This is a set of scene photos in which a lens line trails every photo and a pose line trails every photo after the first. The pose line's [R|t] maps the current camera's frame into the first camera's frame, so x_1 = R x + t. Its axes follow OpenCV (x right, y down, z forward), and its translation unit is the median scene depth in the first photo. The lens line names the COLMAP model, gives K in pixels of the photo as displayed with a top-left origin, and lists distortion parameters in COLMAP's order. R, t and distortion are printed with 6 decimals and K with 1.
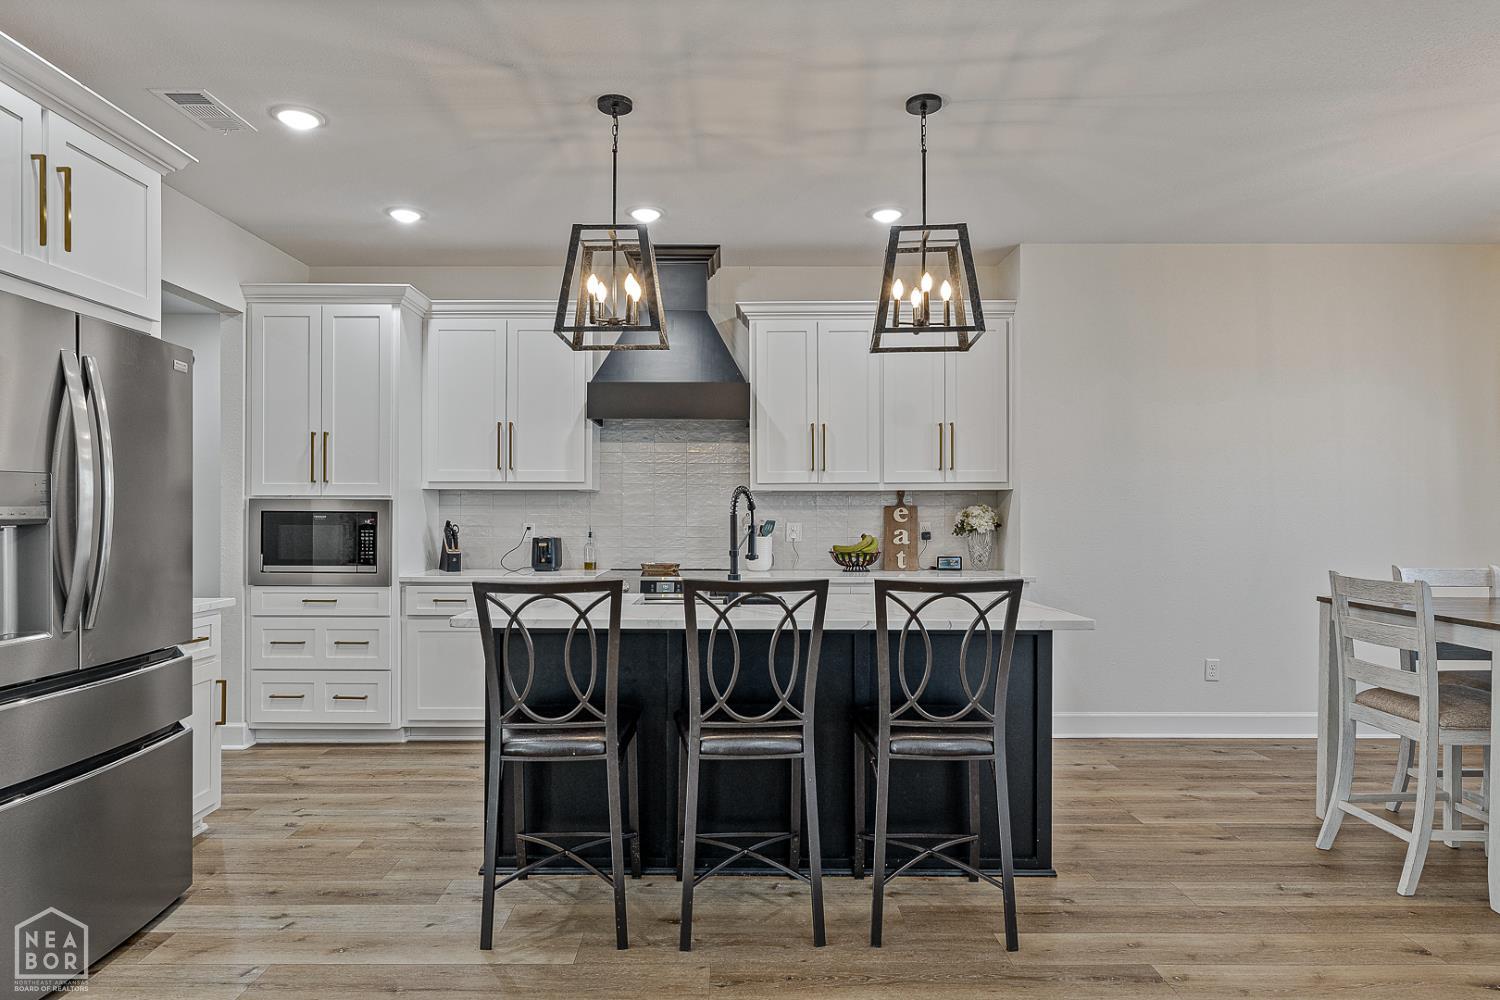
lens RADIAL K [[856.7, 0, 750.0], [0, 856.7, 507.8], [0, 0, 1]] dist [-0.009771, -0.000104]
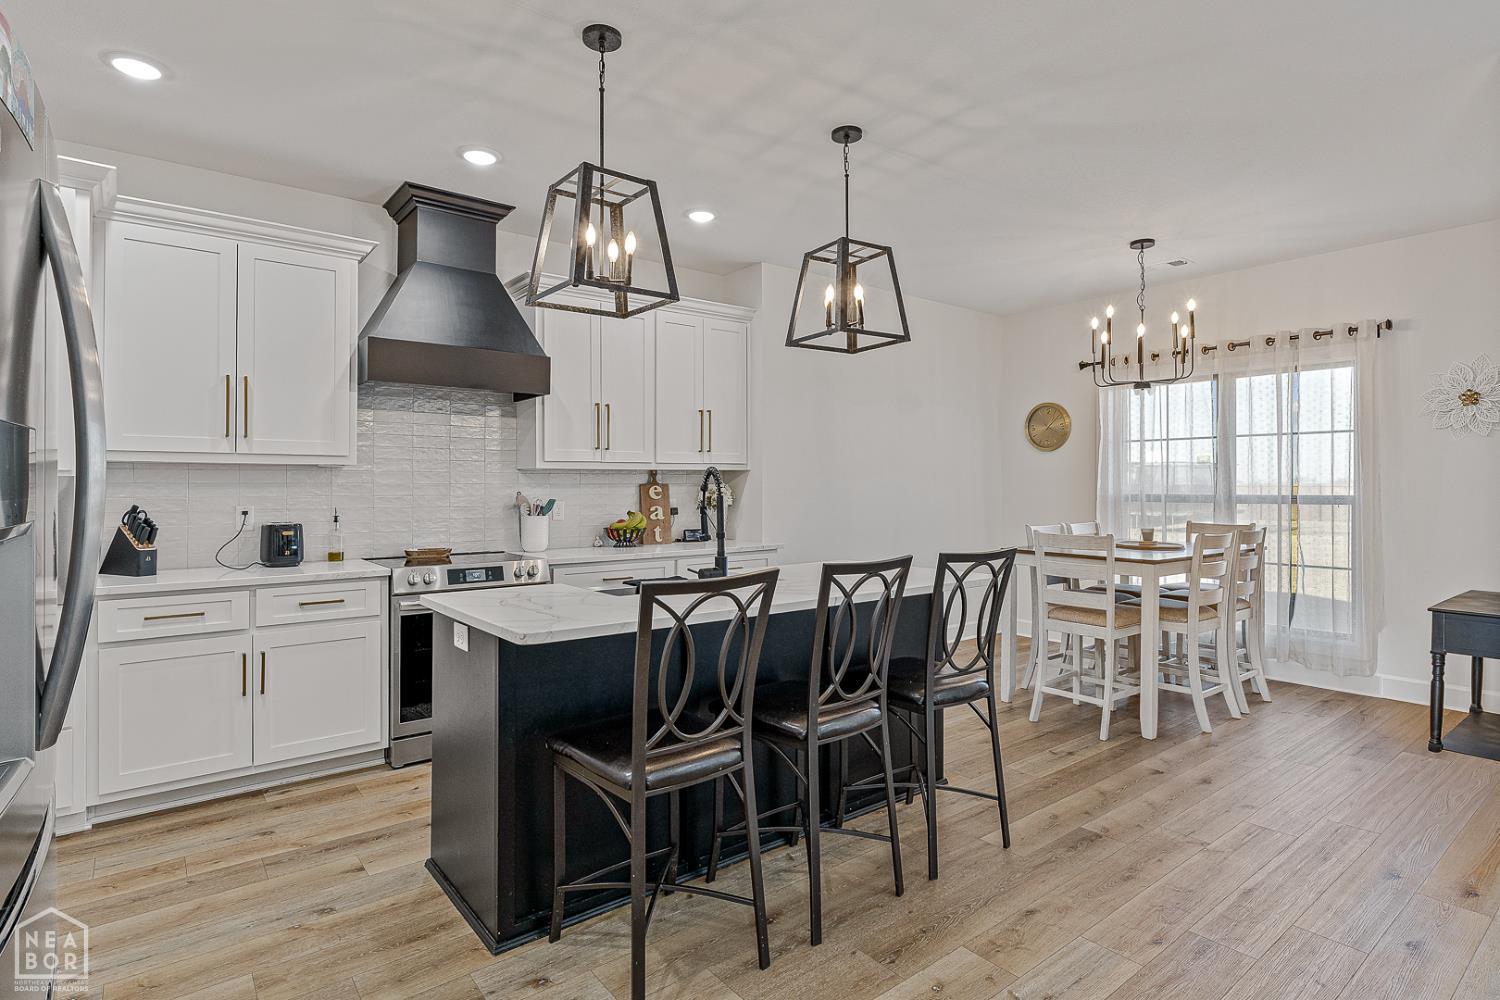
lens RADIAL K [[764.2, 0, 731.6], [0, 764.2, 479.2], [0, 0, 1]] dist [-0.002949, -0.000546]
pose [[0.790758, 0.003143, 0.612120, -0.349689], [-0.001095, 0.999992, -0.003720, -0.005120], [-0.612128, 0.002272, 0.790756, 0.186613]]
